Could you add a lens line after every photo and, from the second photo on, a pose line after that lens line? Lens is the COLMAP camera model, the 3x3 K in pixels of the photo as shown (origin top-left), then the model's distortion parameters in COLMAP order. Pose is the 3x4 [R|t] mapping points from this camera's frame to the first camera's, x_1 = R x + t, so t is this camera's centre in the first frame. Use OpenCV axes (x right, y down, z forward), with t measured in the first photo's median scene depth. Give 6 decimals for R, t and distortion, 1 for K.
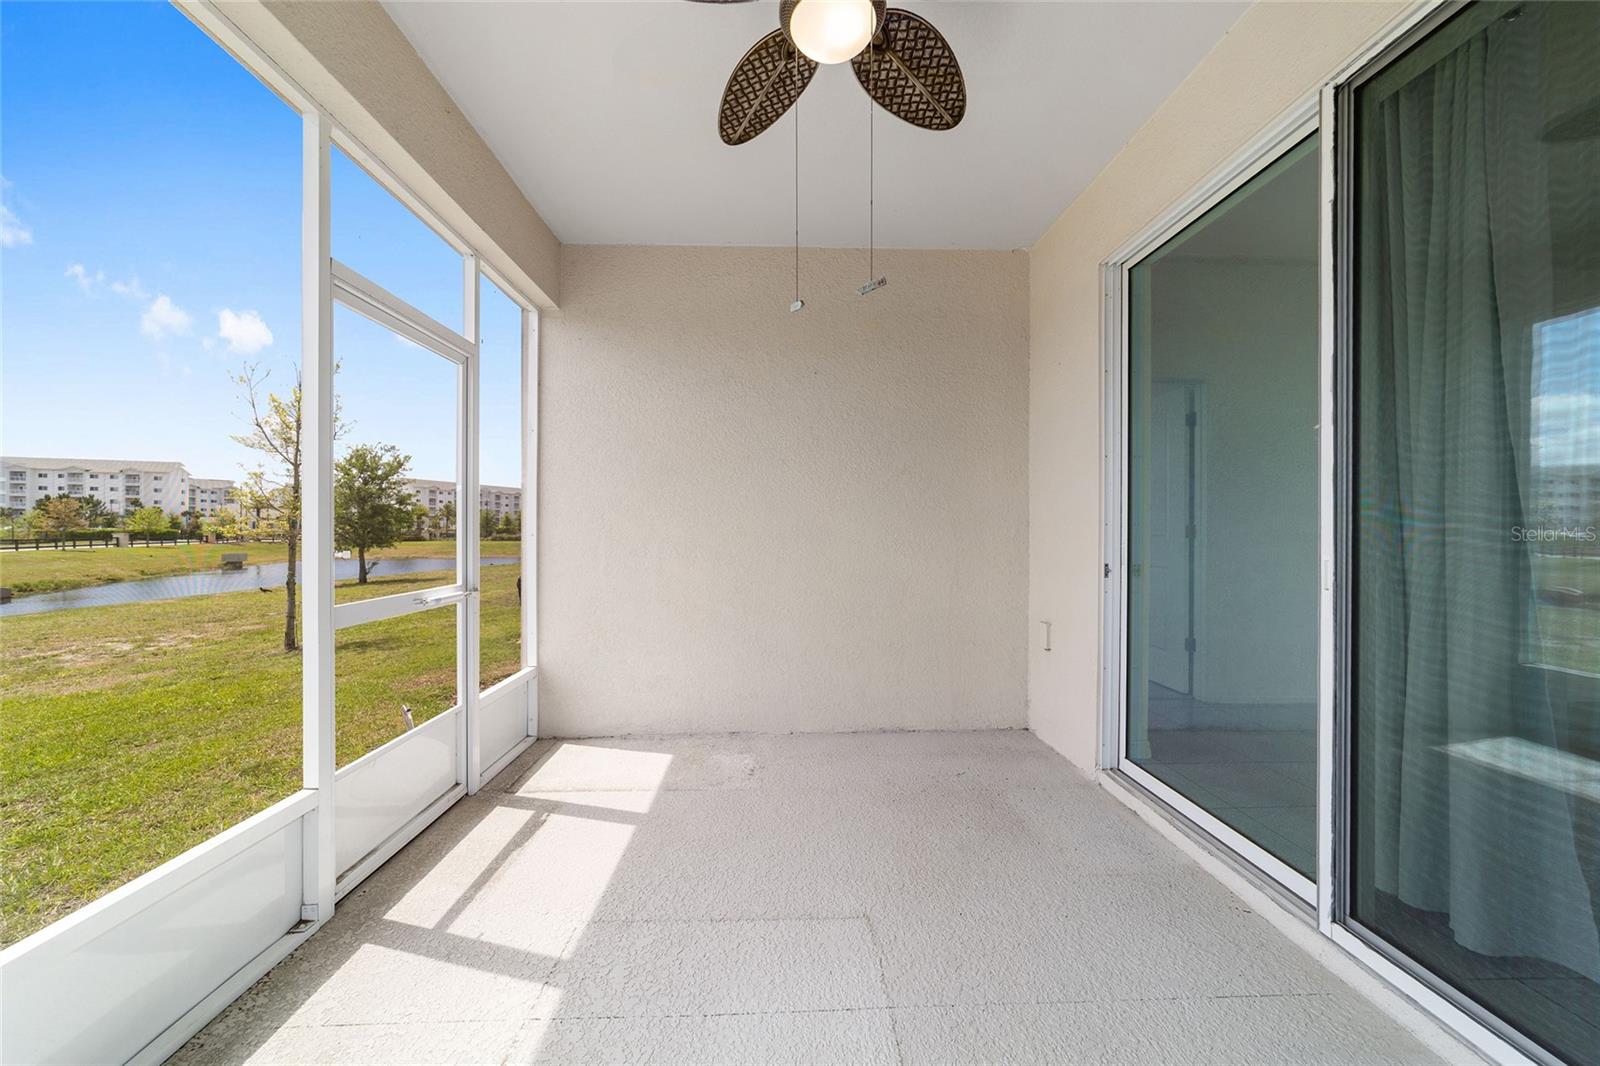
lens RADIAL K [[612.2, 0, 813.6], [0, 612.2, 533.4], [0, 0, 1]] dist [-0.012061, 0.003536]
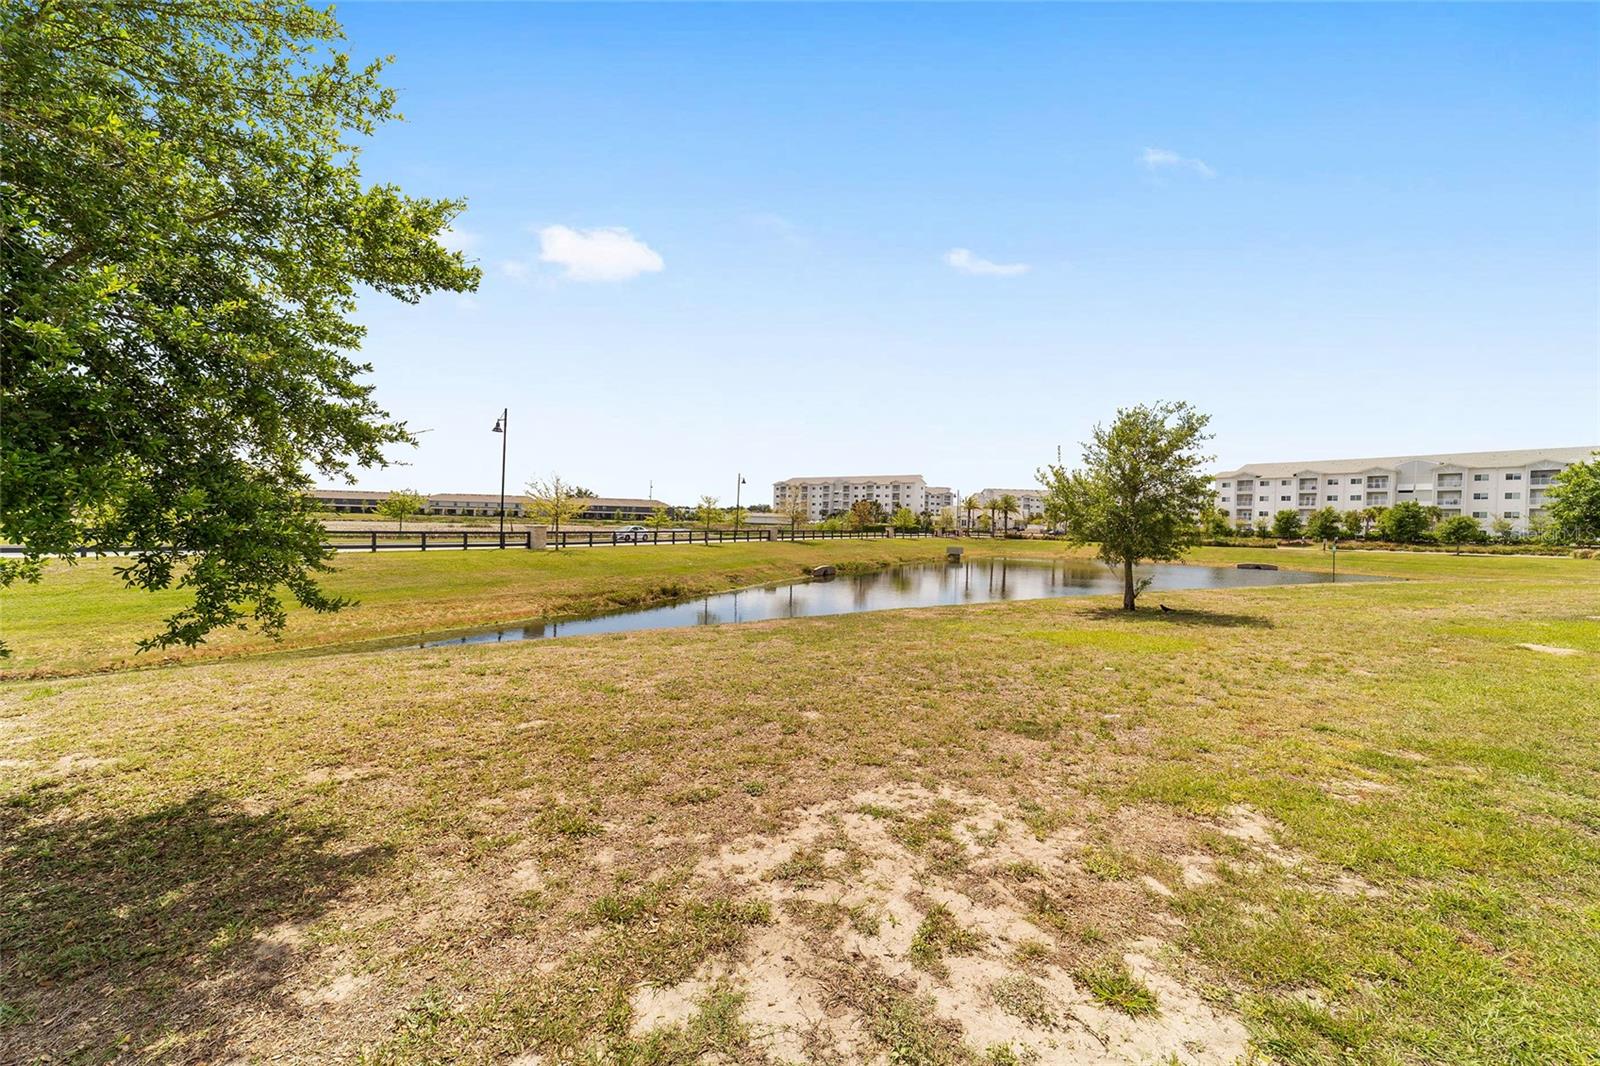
lens RADIAL K [[612.2, 0, 803.1], [0, 612.2, 528.6], [0, 0, 1]] dist [-0.012061, 0.003536]
pose [[0.546888, 0.021672, -0.836925, -0.103424], [-0.029180, 0.999551, 0.006816, -0.001015], [0.836697, 0.020694, 0.547275, 0.089348]]
